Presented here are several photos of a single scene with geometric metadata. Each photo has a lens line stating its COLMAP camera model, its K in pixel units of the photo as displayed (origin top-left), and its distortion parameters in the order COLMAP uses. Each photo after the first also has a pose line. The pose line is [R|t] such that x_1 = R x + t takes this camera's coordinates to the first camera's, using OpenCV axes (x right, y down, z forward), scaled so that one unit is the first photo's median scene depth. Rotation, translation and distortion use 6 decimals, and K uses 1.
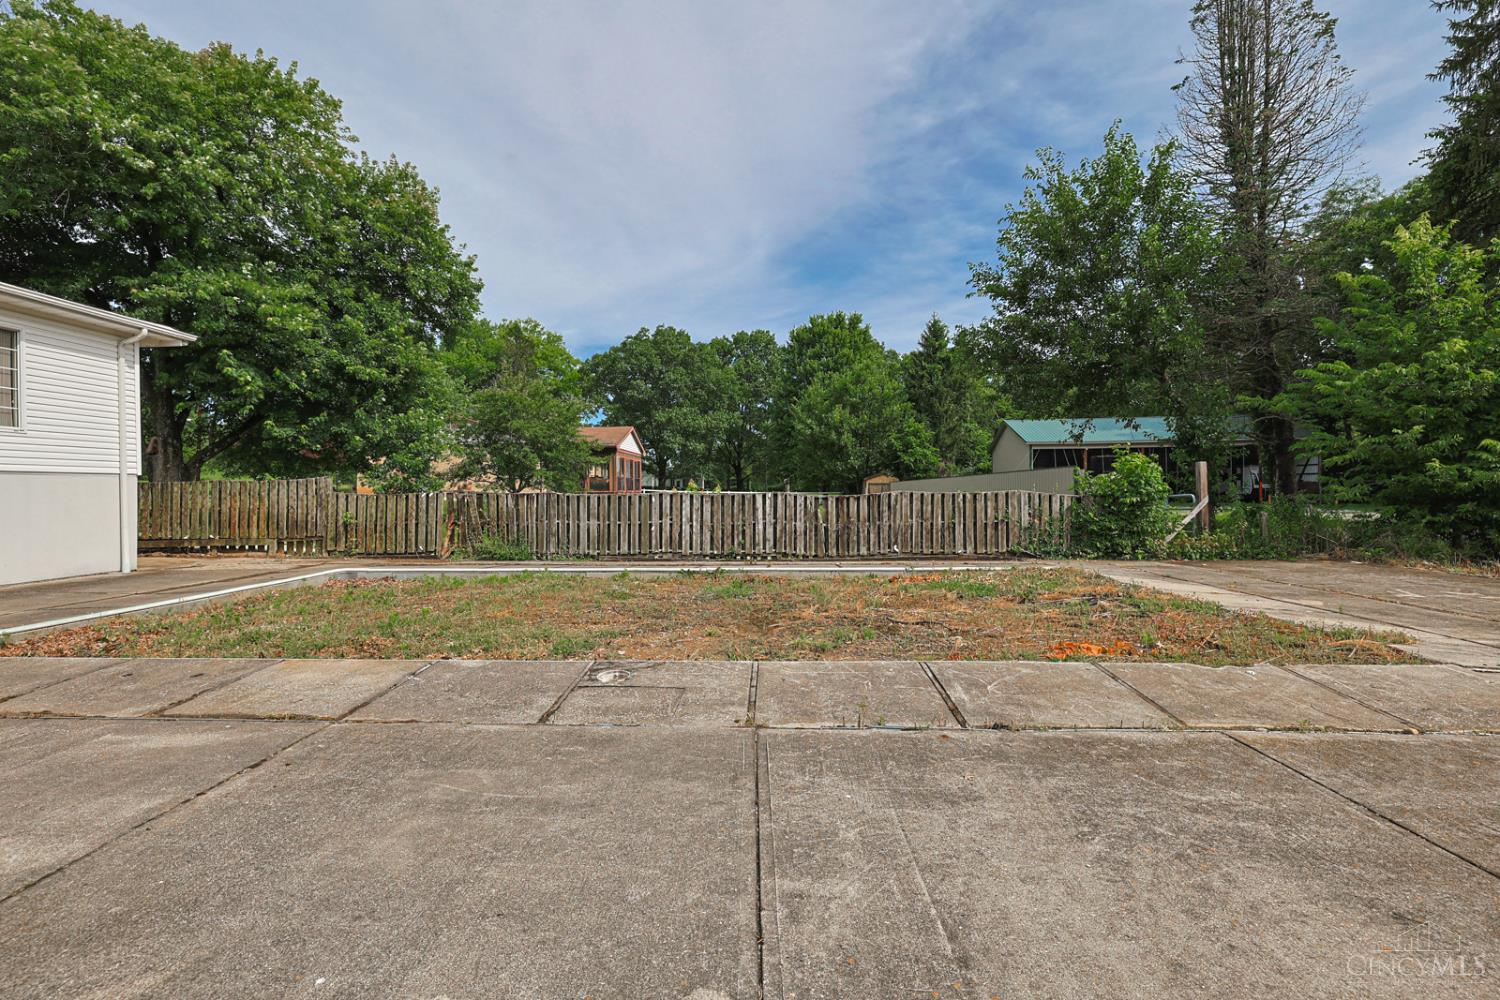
lens RADIAL K [[658.7, 0, 740.9], [0, 658.7, 506.2], [0, 0, 1]] dist [-0.004538, -0.000980]
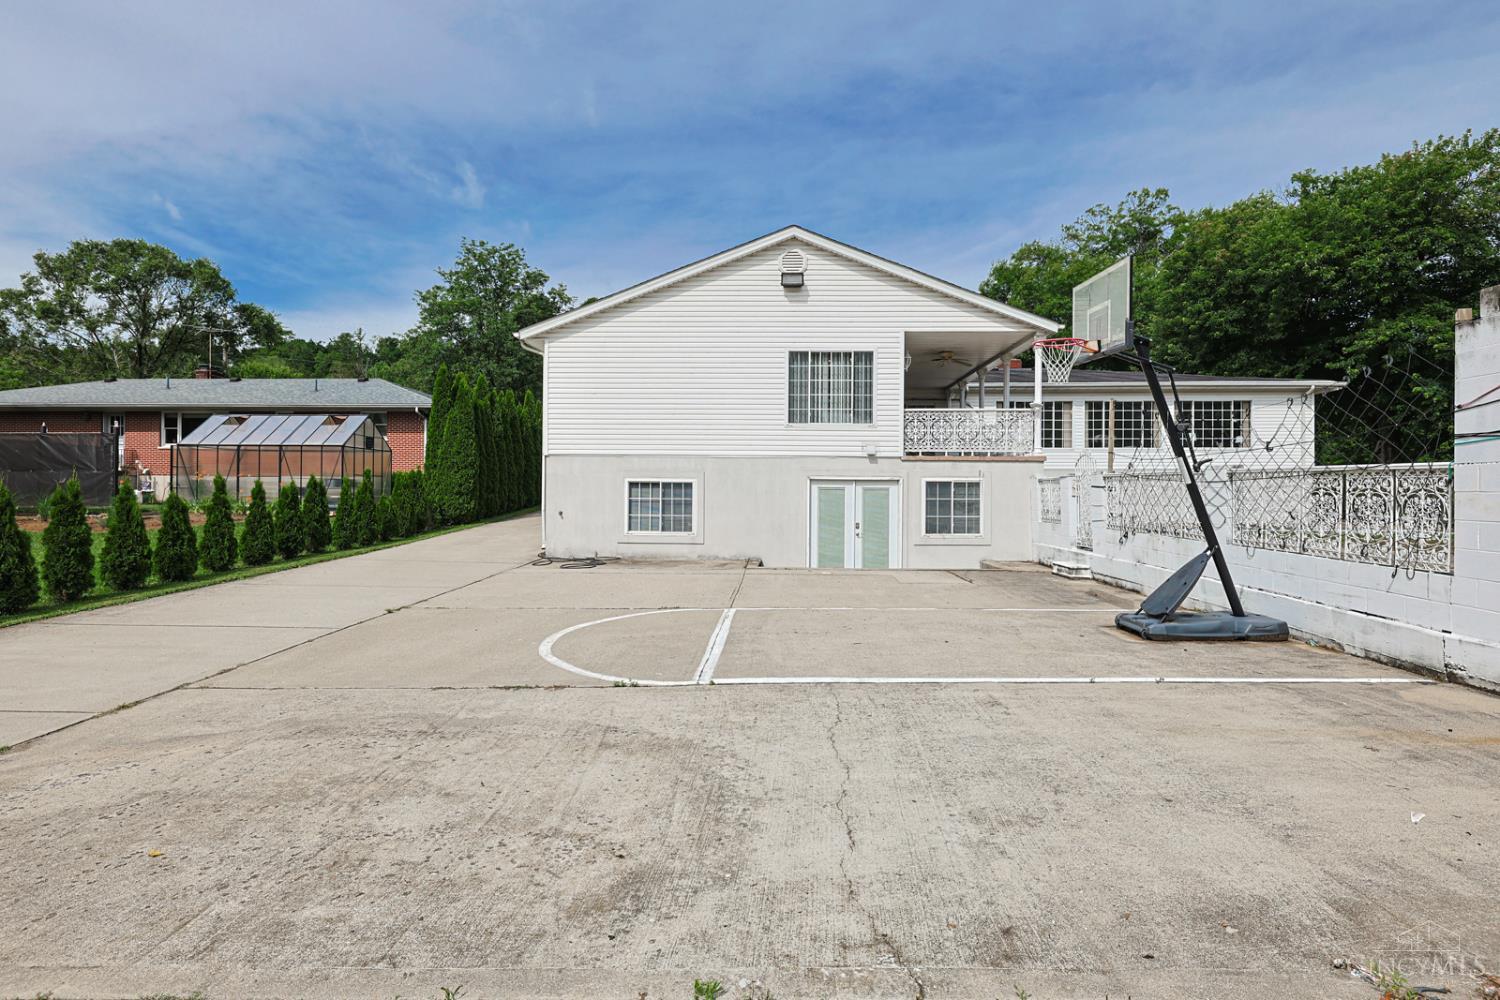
lens RADIAL K [[785.1, 0, 748.1], [0, 785.1, 490.7], [0, 0, 1]] dist [0.004429, 0.000130]
pose [[0.025314, 0.005514, -0.999664, 0.933646], [-0.023154, 0.999720, 0.004928, 0.022904], [0.999411, 0.023021, 0.025434, -0.436506]]
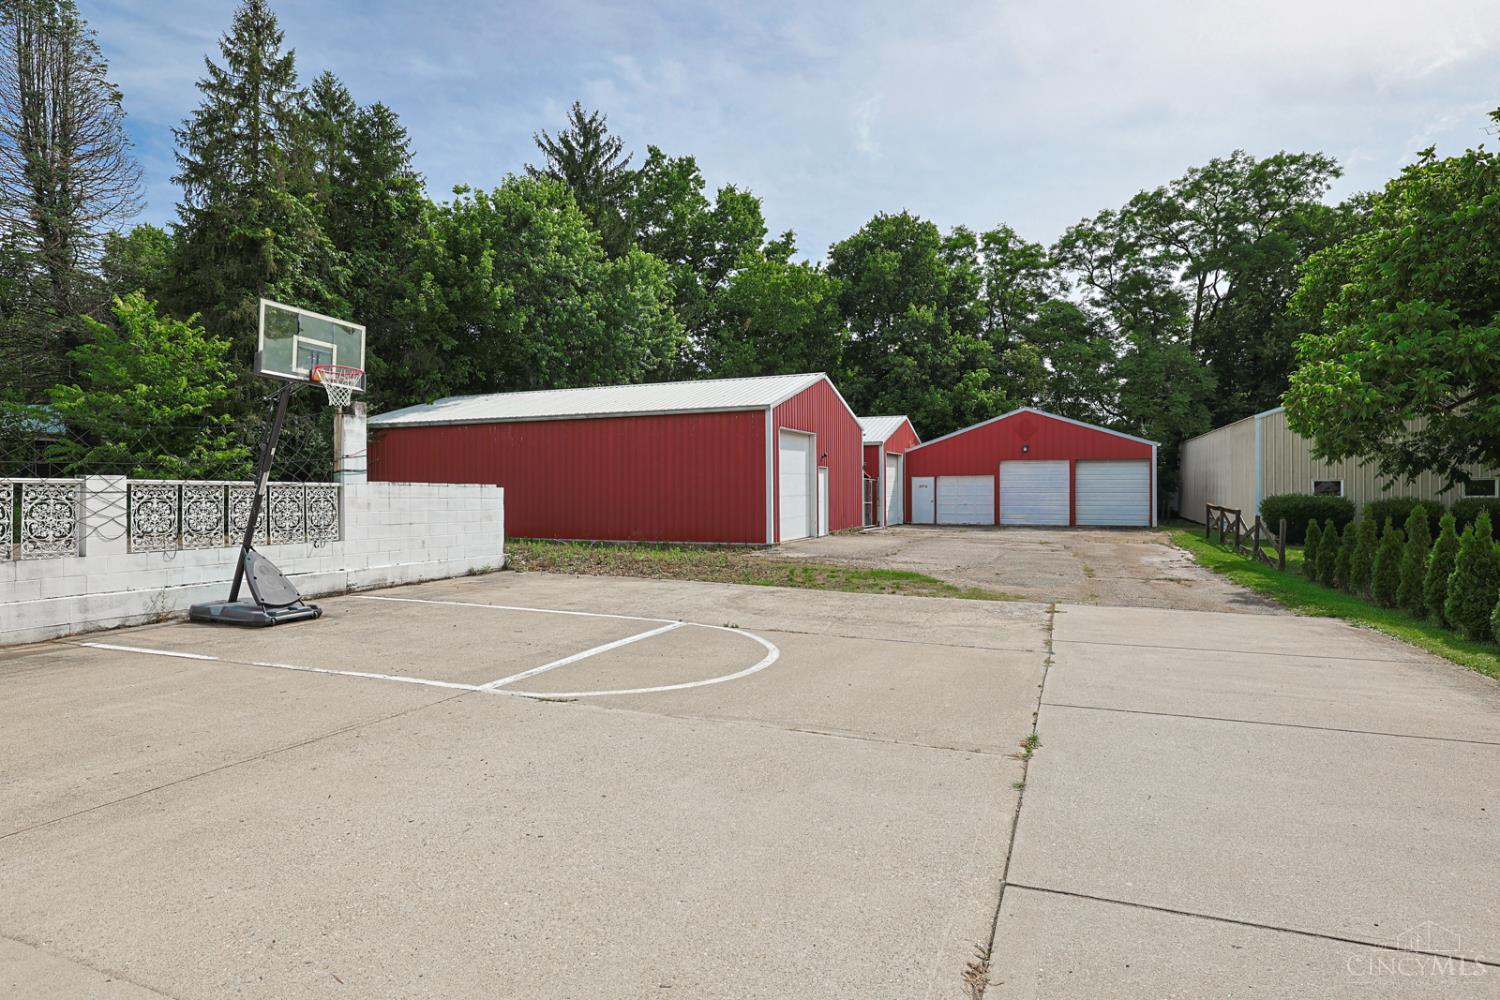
lens RADIAL K [[806.7, 0, 745.0], [0, 806.7, 497.9], [0, 0, 1]] dist [0.006890, -0.002351]
pose [[0.324958, -0.006610, 0.945705, -0.171892], [0.019889, 0.999802, 0.000154, 0.024798], [-0.945519, 0.018759, 0.325025, -0.733546]]
